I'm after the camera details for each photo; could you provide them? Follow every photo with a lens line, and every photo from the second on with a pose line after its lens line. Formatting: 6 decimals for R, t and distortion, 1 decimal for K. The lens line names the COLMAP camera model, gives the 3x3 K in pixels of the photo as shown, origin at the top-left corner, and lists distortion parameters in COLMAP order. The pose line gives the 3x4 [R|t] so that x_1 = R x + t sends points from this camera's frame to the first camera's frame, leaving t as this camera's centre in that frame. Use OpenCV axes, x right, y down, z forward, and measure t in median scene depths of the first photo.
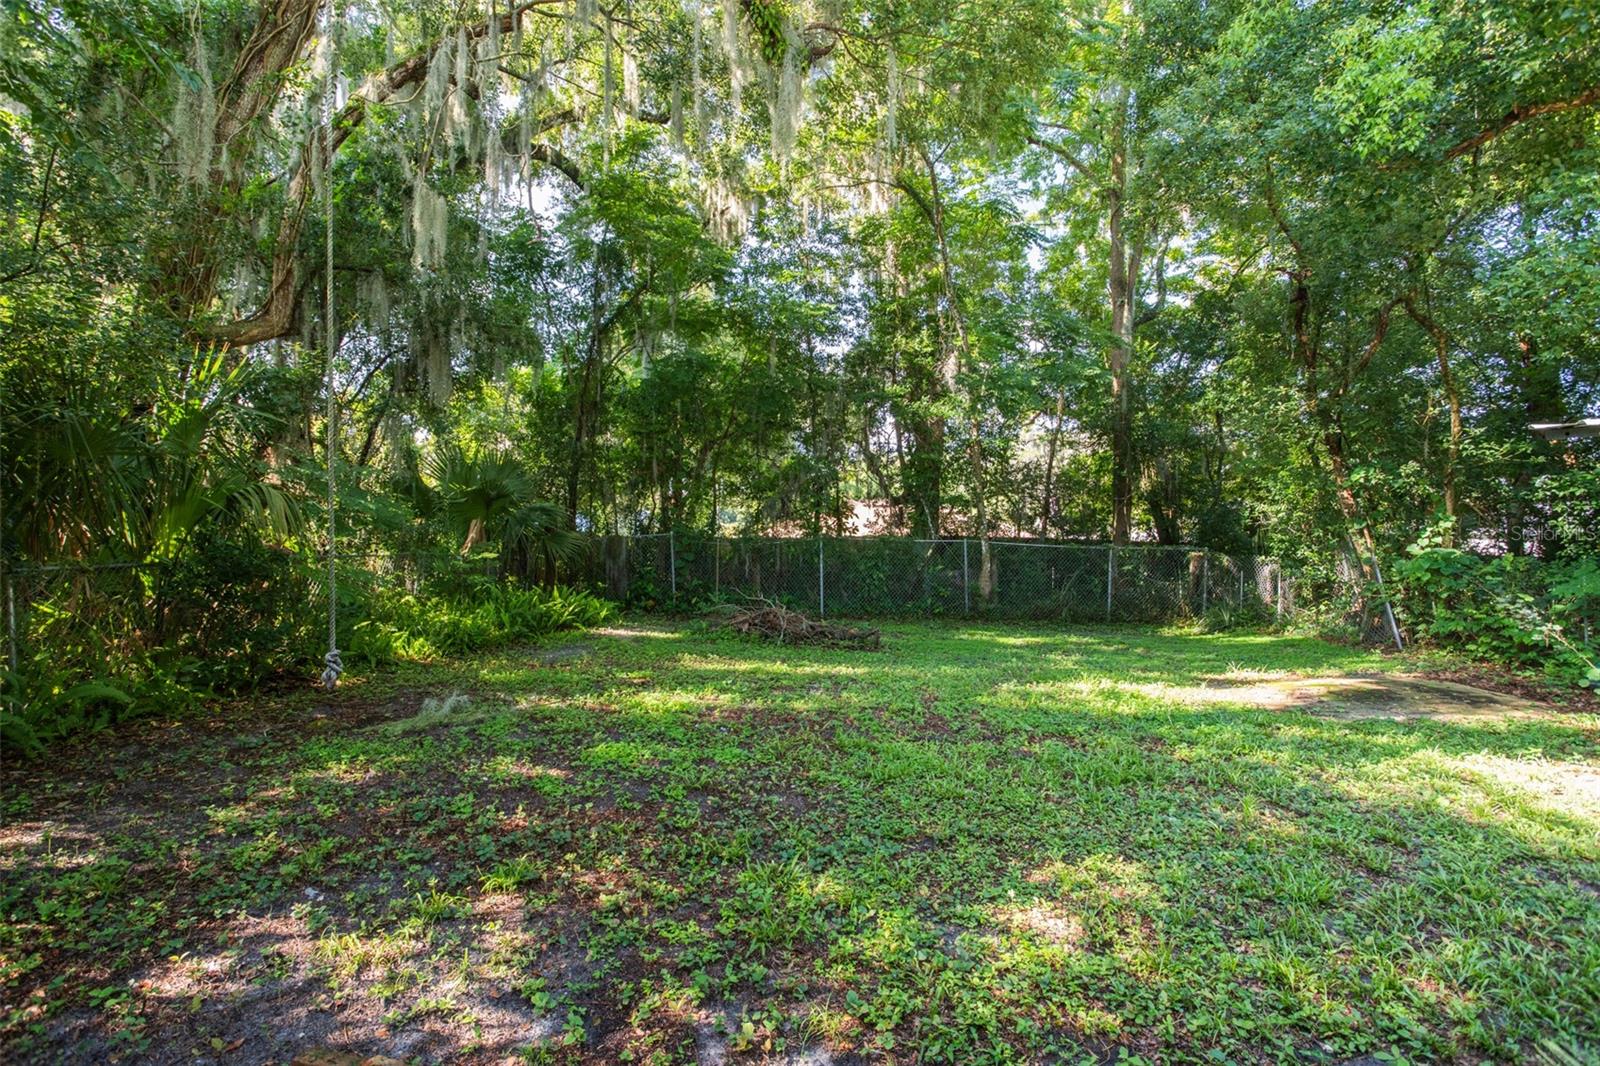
lens RADIAL K [[778.6, 0, 786.8], [0, 778.6, 521.8], [0, 0, 1]] dist [-0.026177, 0.016659]
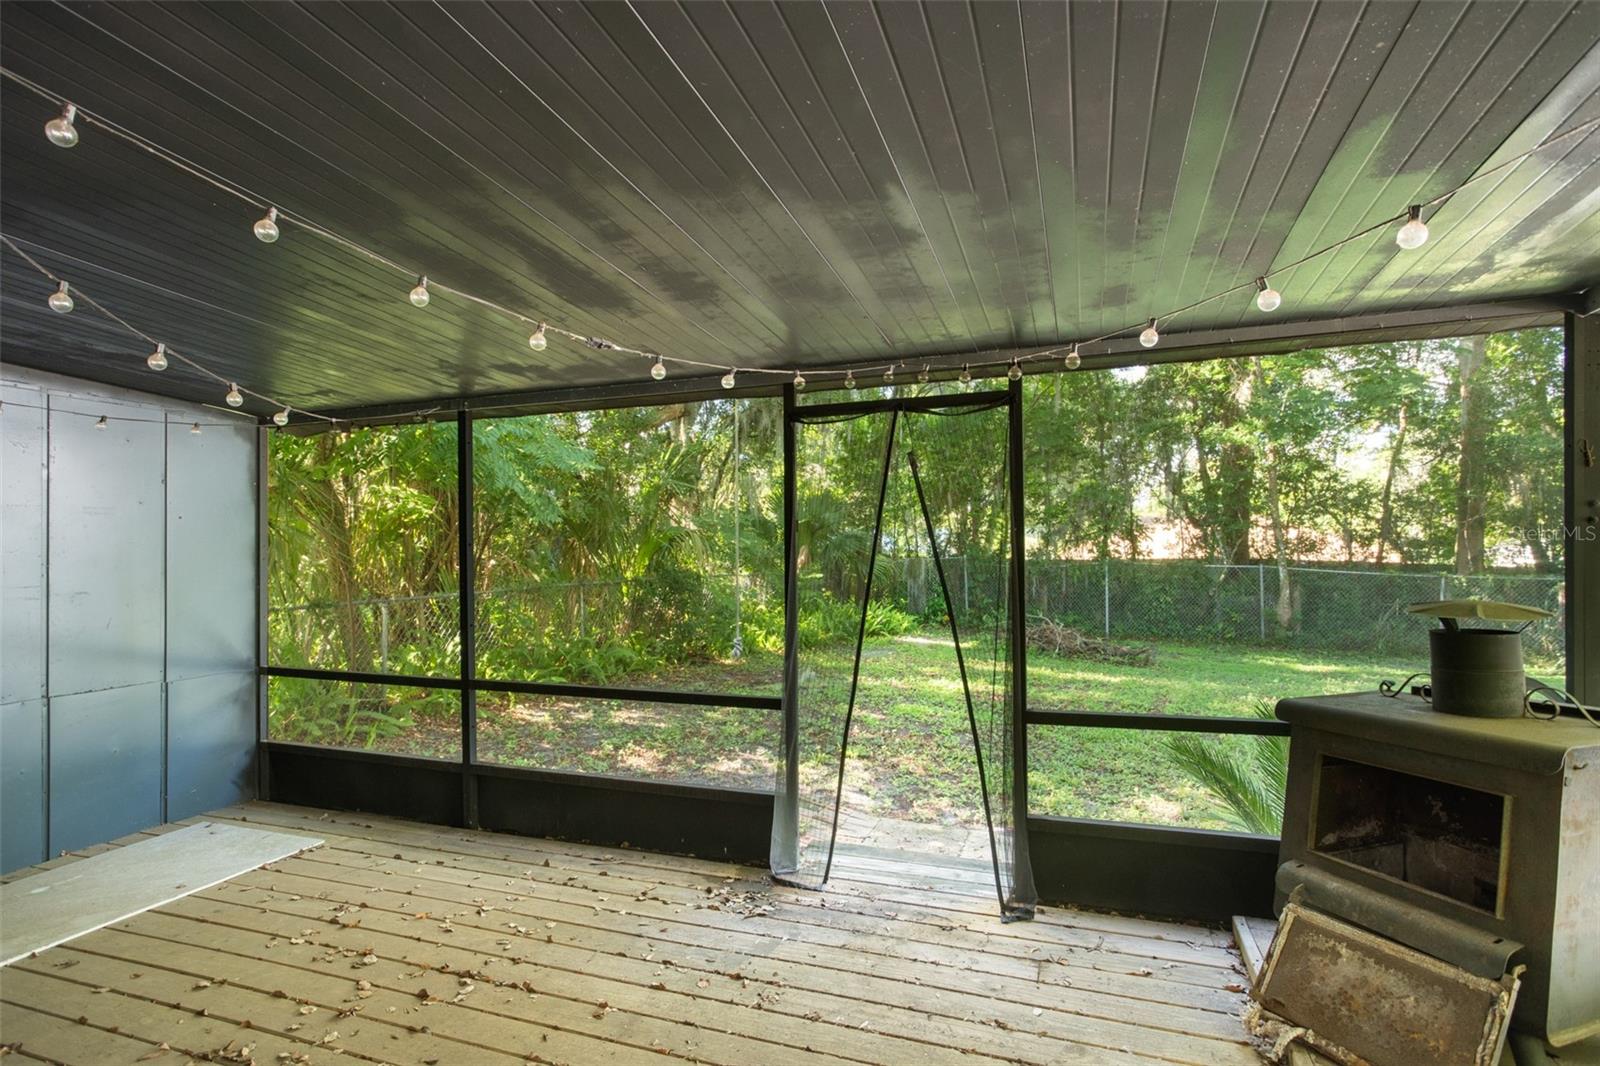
lens RADIAL K [[778.6, 0, 786.8], [0, 778.6, 521.8], [0, 0, 1]] dist [-0.026177, 0.016659]
pose [[0.927455, -0.008621, -0.373836, 0.037301], [0.000857, 0.999781, -0.020929, -0.013047], [0.373935, 0.019090, 0.927259, -0.151495]]
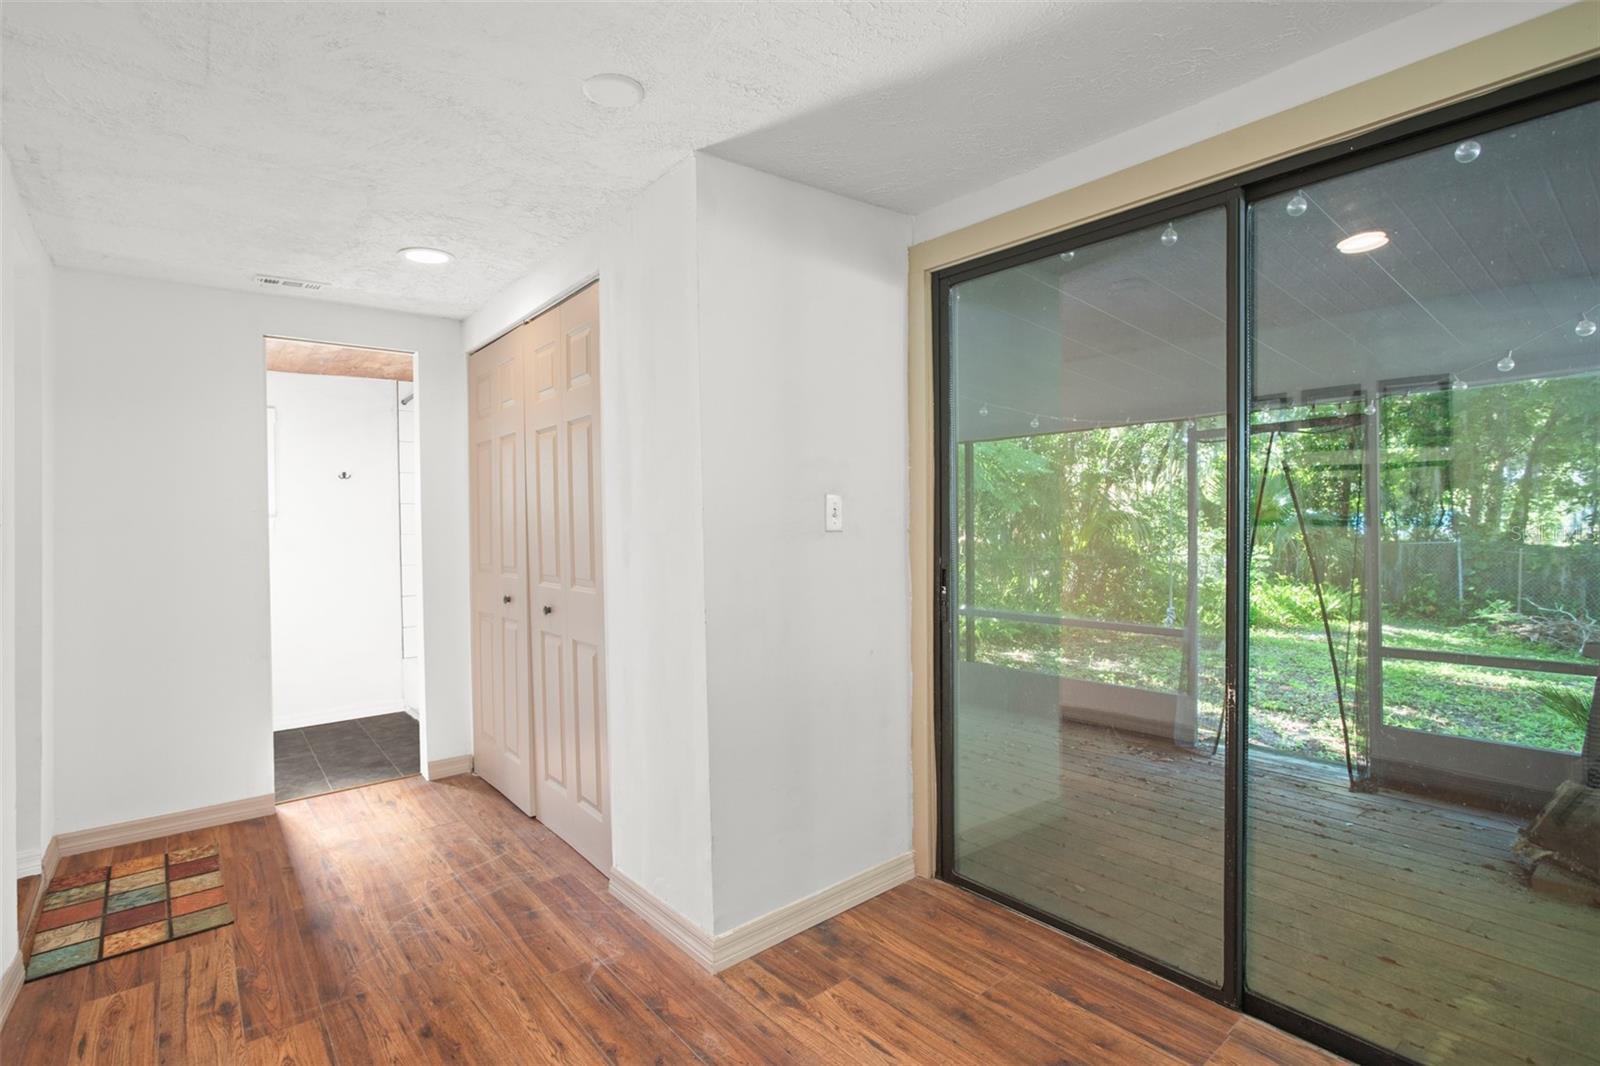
lens RADIAL K [[778.6, 0, 786.8], [0, 778.6, 521.8], [0, 0, 1]] dist [-0.026177, 0.016659]
pose [[0.598146, 0.004242, -0.801376, 0.124212], [-0.002269, 0.999991, 0.003600, -0.013256], [0.801384, -0.000335, 0.598150, -0.291606]]
